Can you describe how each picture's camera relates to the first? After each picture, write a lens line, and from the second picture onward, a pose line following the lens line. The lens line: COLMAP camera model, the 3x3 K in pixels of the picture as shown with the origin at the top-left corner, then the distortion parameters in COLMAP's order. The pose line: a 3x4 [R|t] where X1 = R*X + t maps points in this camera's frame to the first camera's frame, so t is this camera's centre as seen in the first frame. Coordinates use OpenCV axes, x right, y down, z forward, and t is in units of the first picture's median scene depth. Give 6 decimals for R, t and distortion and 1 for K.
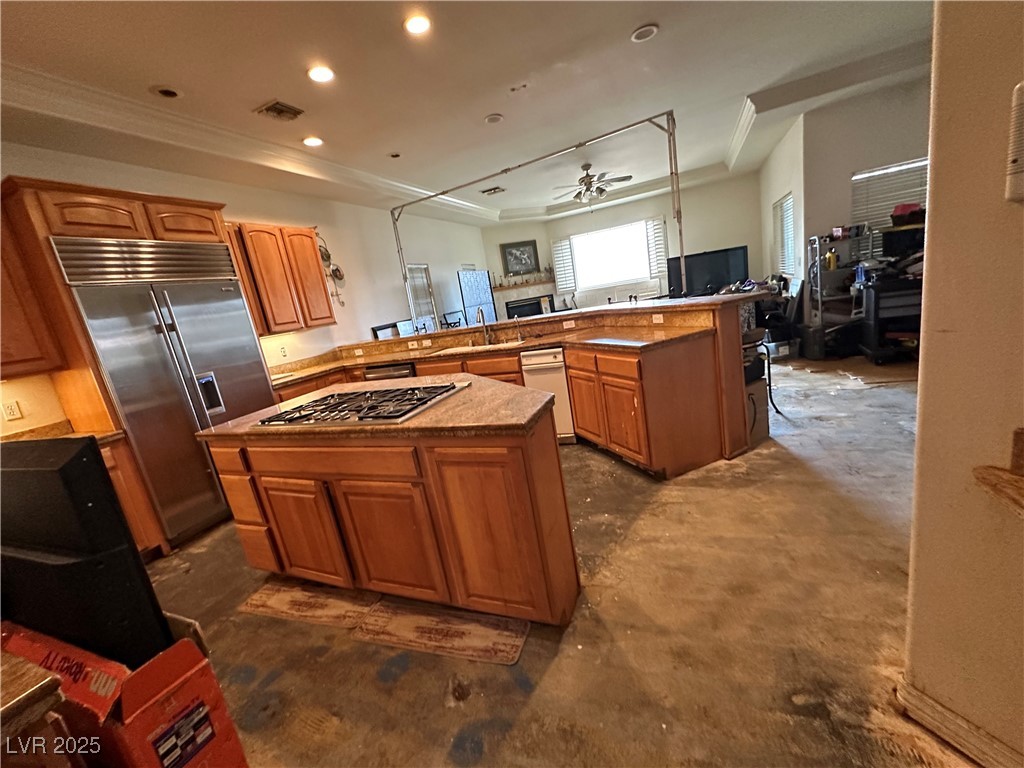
lens RADIAL K [[407.5, 0, 514.9], [0, 407.5, 380.8], [0, 0, 1]] dist [-0.003445, 0.000226]
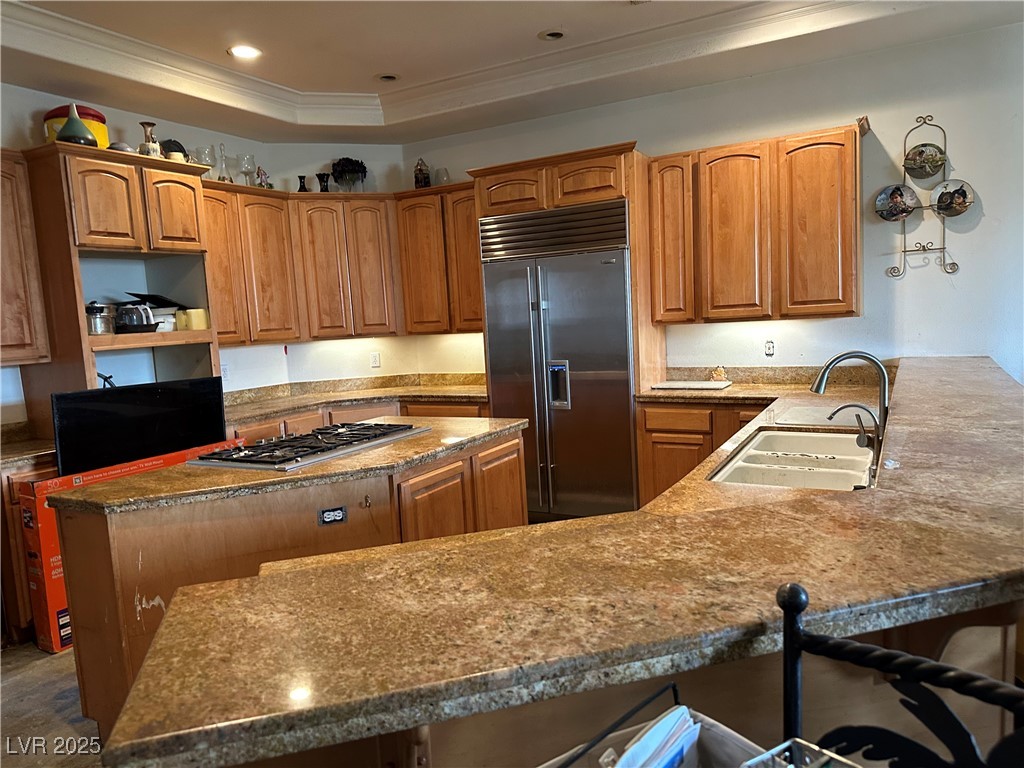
lens RADIAL K [[726.8, 0, 511.4], [0, 726.8, 388.4], [0, 0, 1]] dist [0.046607, -0.051767]
pose [[-0.101601, 0.271545, -0.957048, 0.670479], [-0.137518, 0.948957, 0.283849, -0.349459], [0.985275, 0.160451, -0.059073, 0.912238]]
